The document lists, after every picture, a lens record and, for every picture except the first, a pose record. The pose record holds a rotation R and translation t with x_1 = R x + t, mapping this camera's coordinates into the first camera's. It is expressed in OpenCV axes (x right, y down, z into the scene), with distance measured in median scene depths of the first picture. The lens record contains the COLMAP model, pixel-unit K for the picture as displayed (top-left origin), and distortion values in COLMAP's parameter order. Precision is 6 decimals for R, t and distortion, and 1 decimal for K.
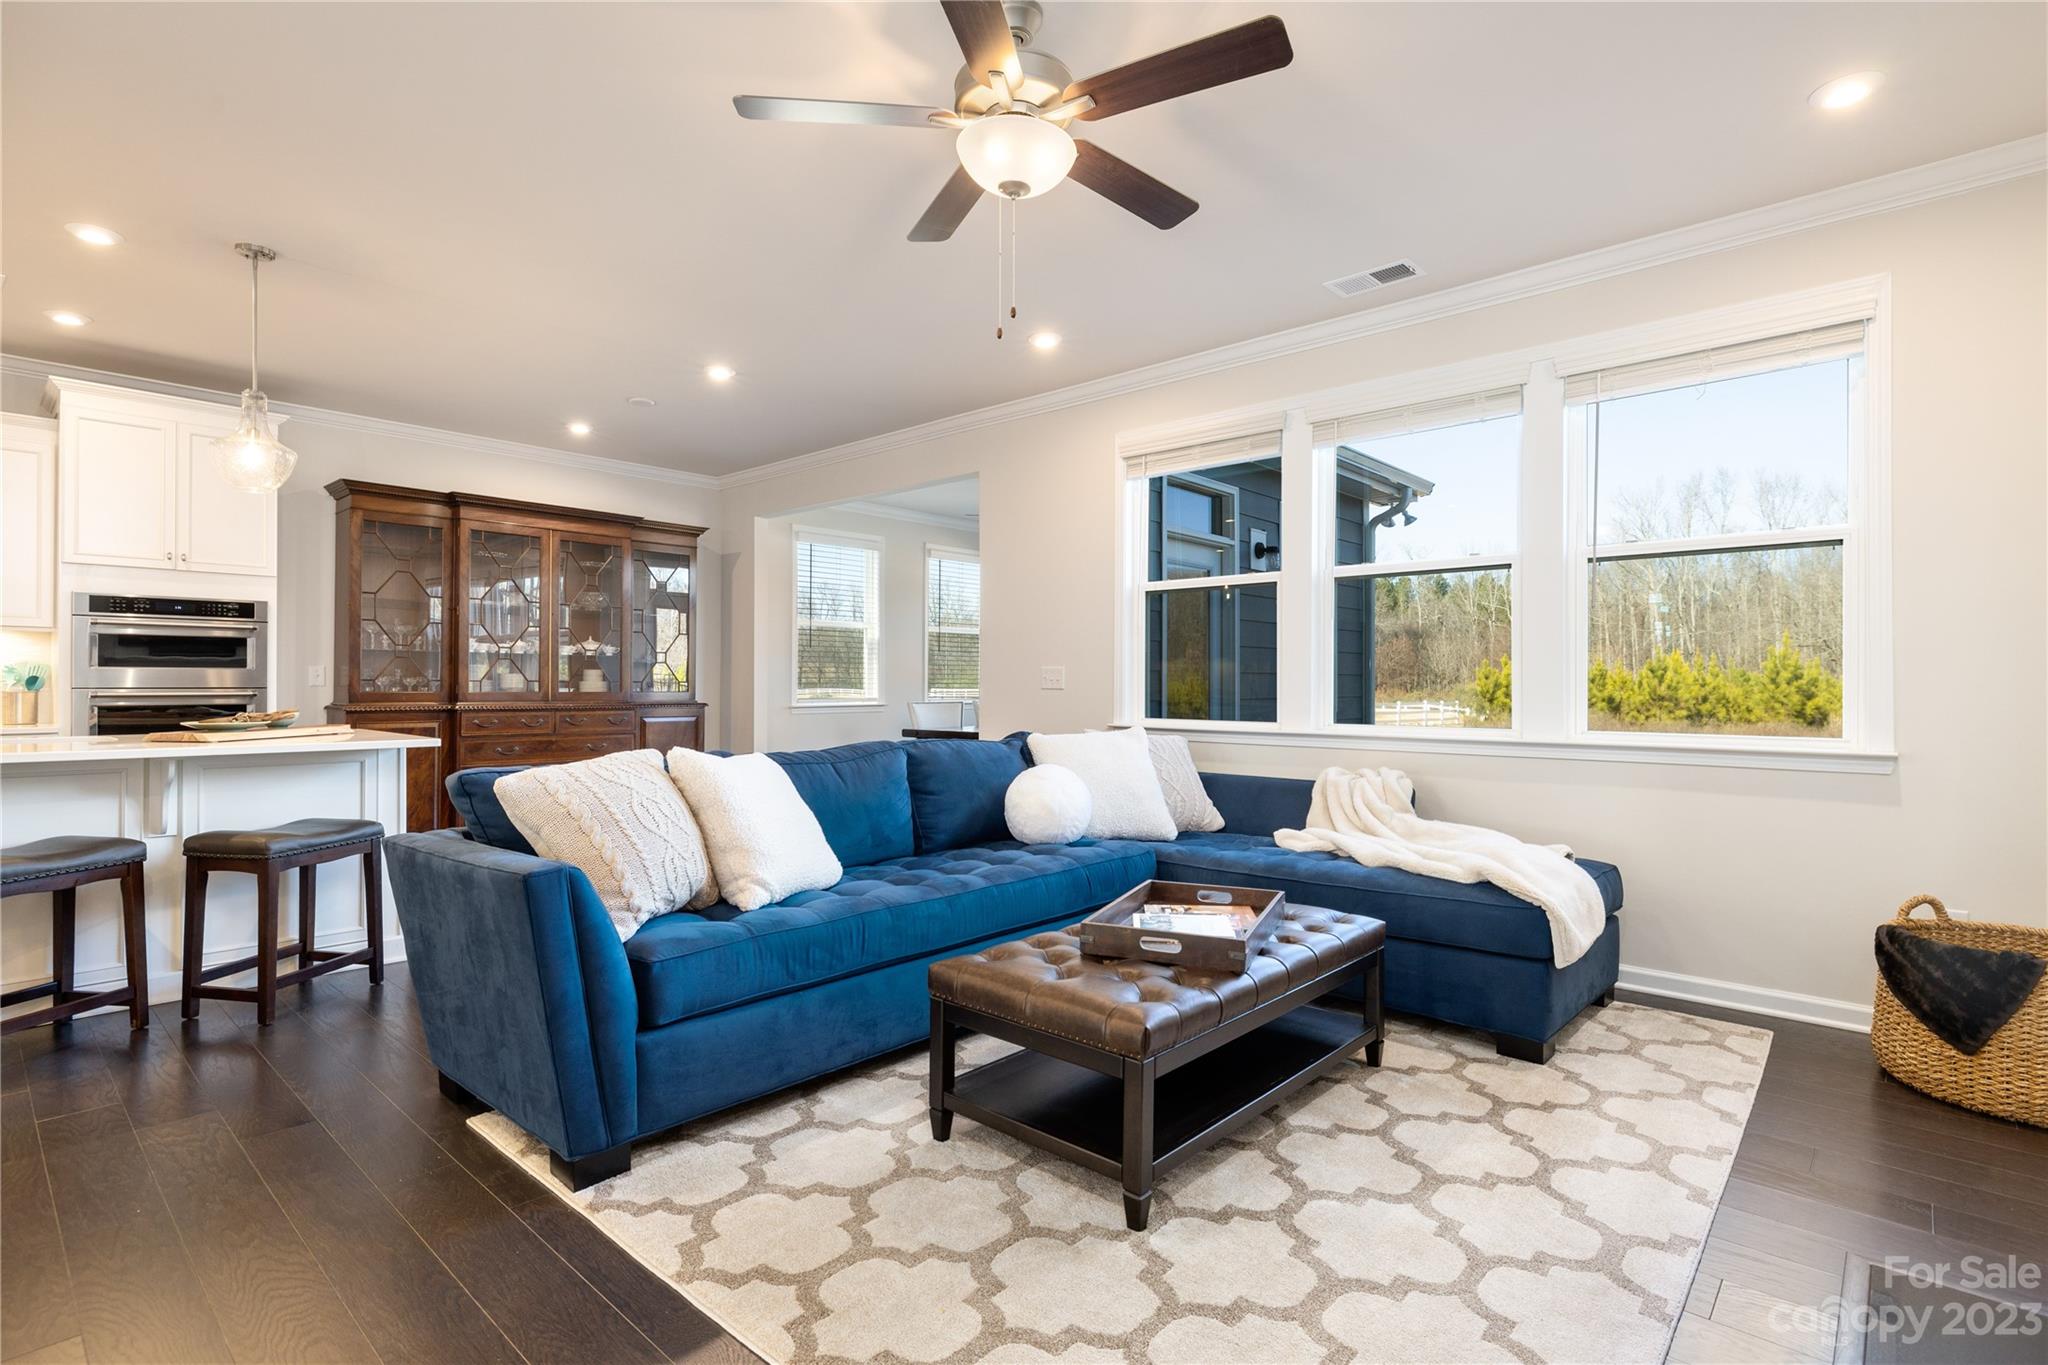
lens RADIAL K [[990.1, 0, 1018.2], [0, 990.1, 672.2], [0, 0, 1]] dist [-0.001495, 0.000185]
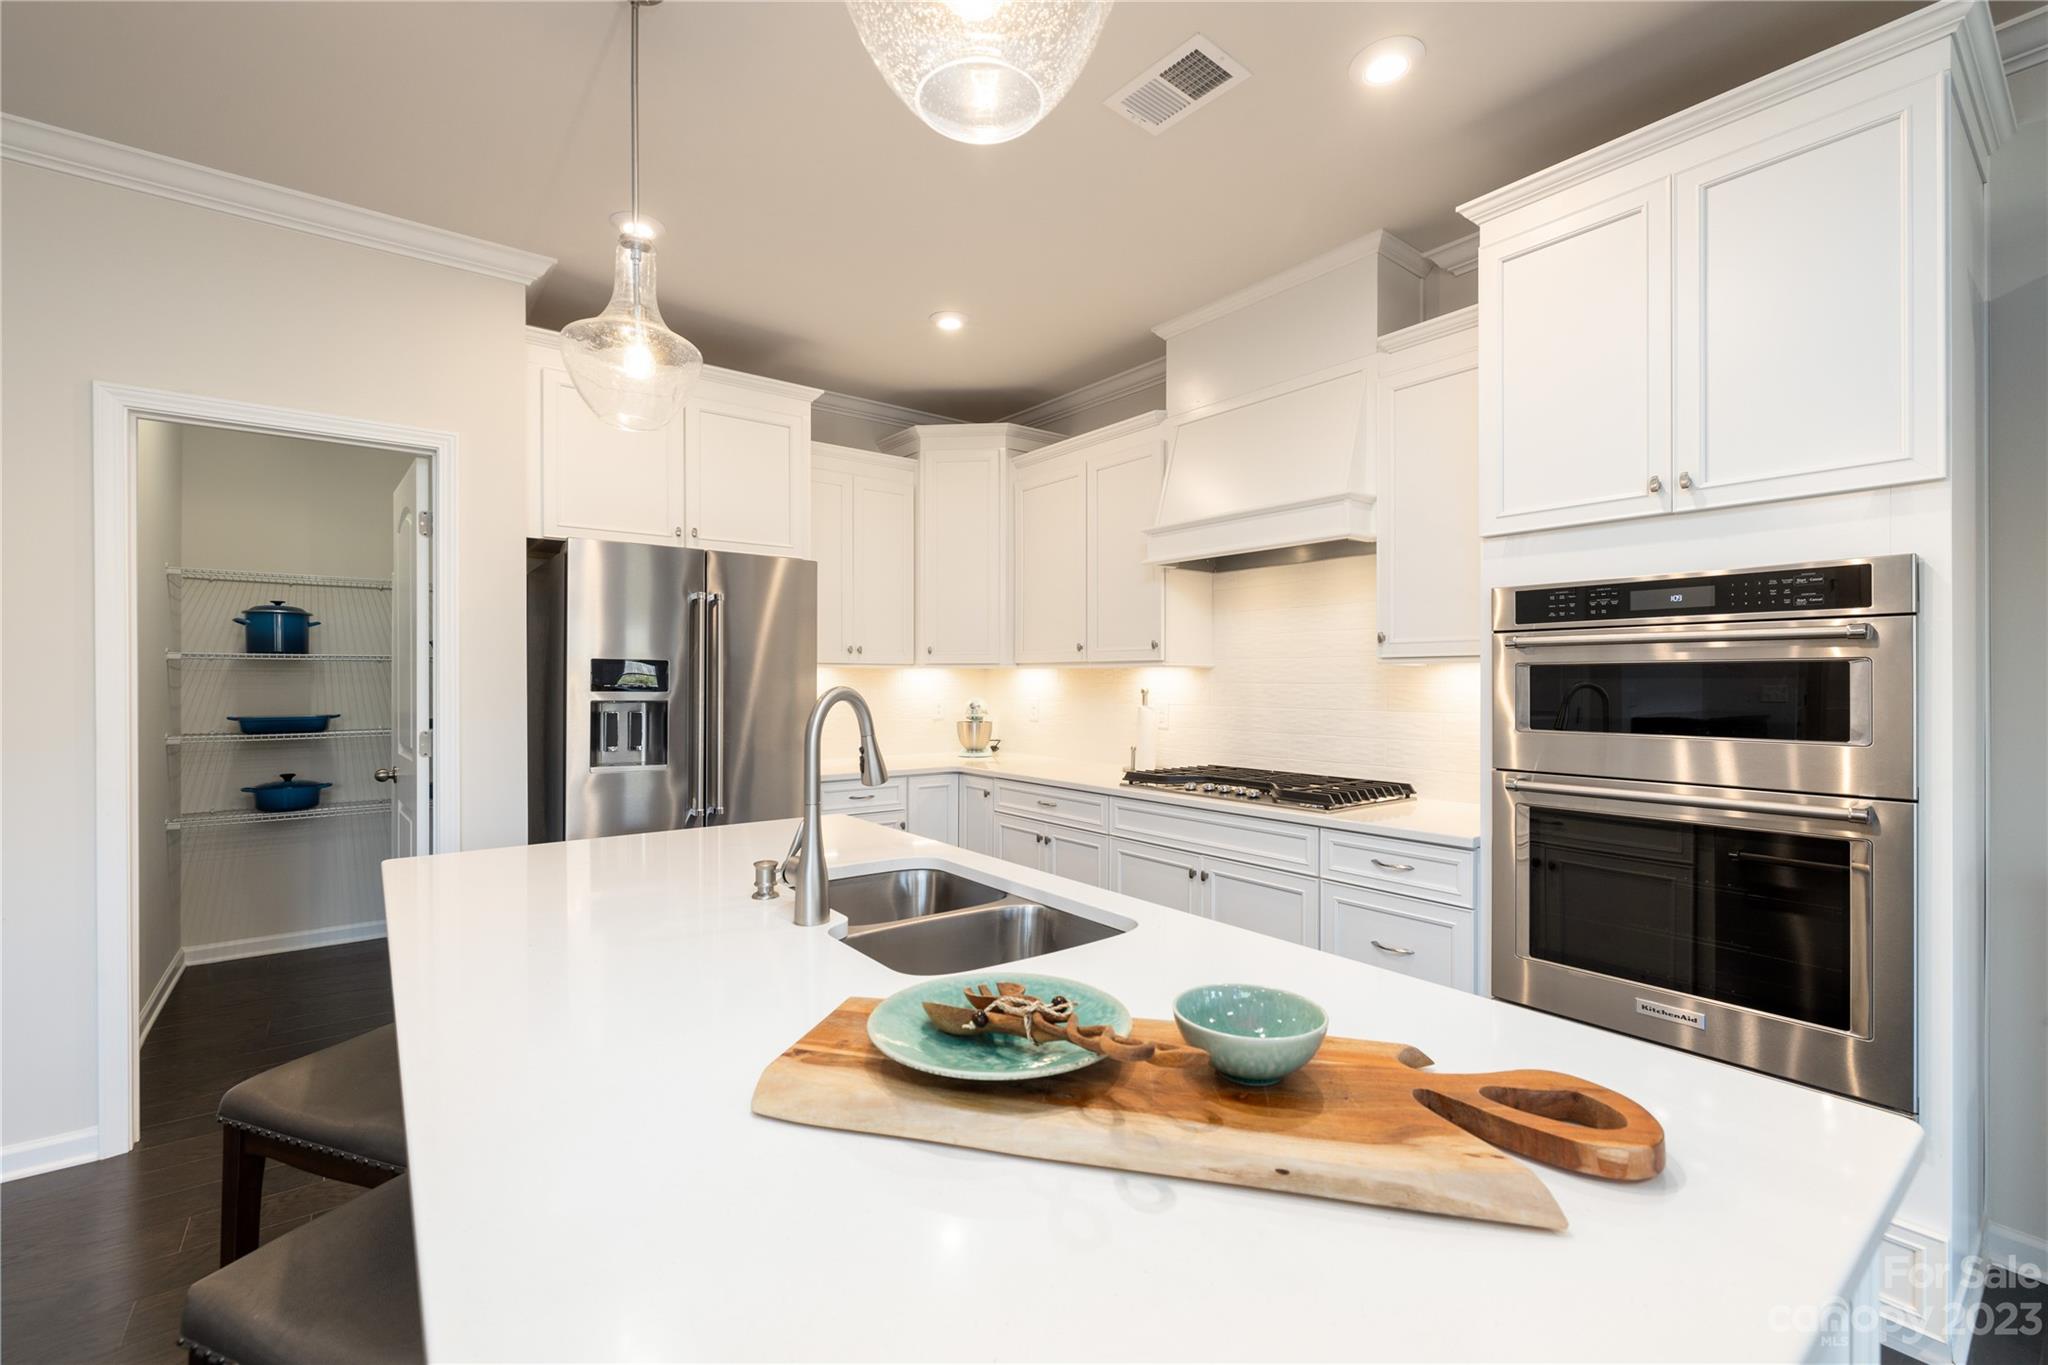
lens RADIAL K [[862.1, 0, 1014.4], [0, 862.1, 678.7], [0, 0, 1]] dist [0.002952, 0.000301]
pose [[-0.172390, -0.003611, -0.985022, -0.431170], [0.012565, 0.999904, -0.005865, -0.031929], [0.984949, -0.013388, -0.172328, 0.792883]]
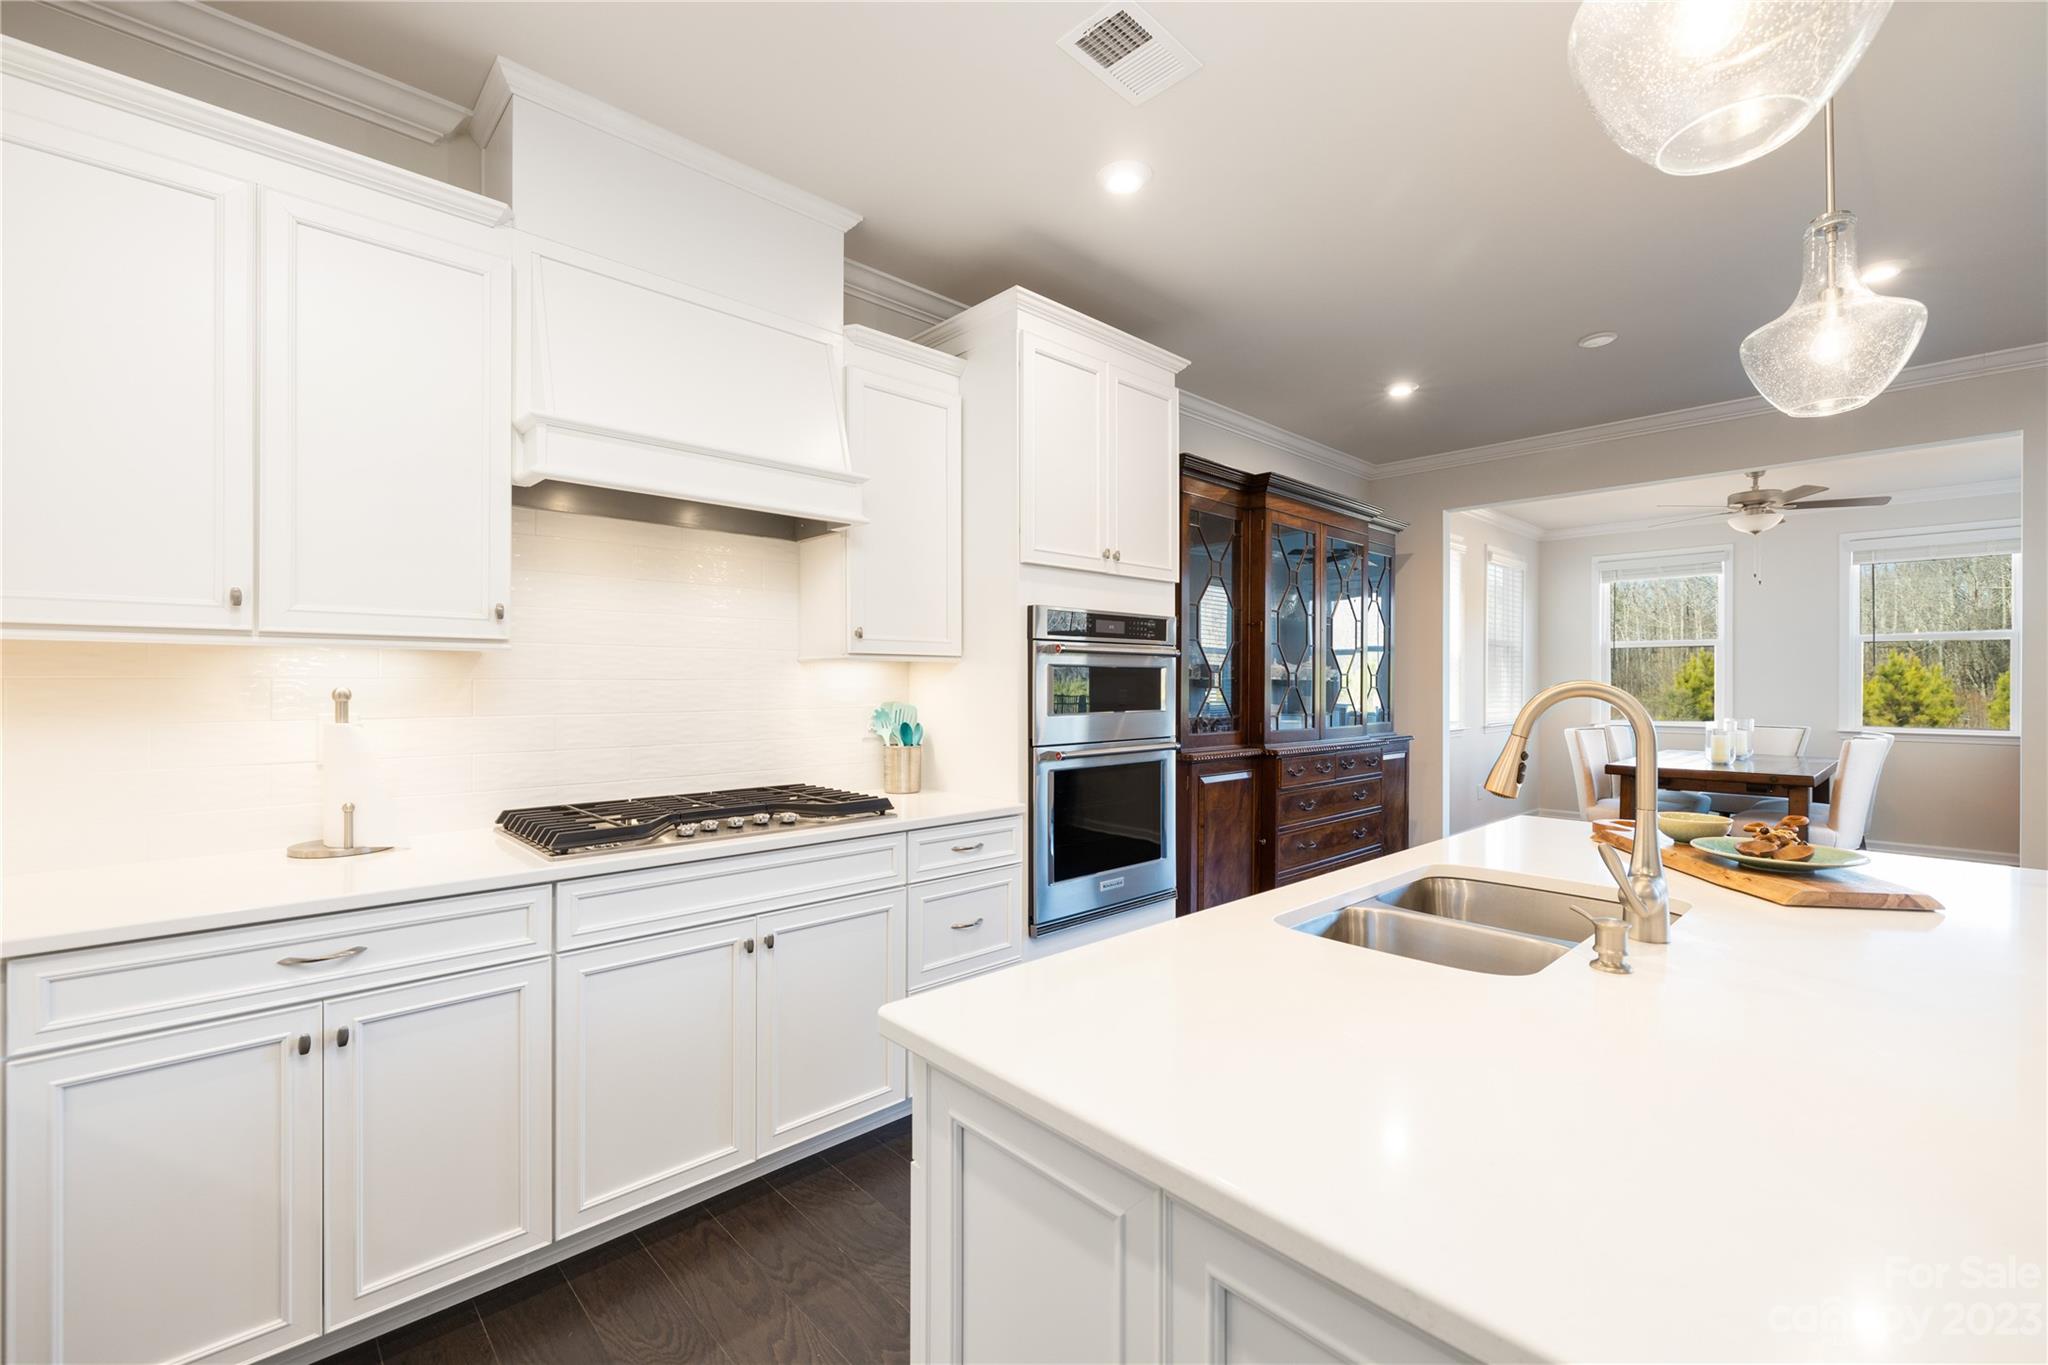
lens RADIAL K [[862.1, 0, 1014.4], [0, 862.1, 678.7], [0, 0, 1]] dist [0.002952, 0.000301]
pose [[0.996988, 0.001708, -0.077541, -0.888244], [-0.000938, 0.999950, 0.009967, -0.035294], [0.077554, -0.009864, 0.996939, 0.387869]]
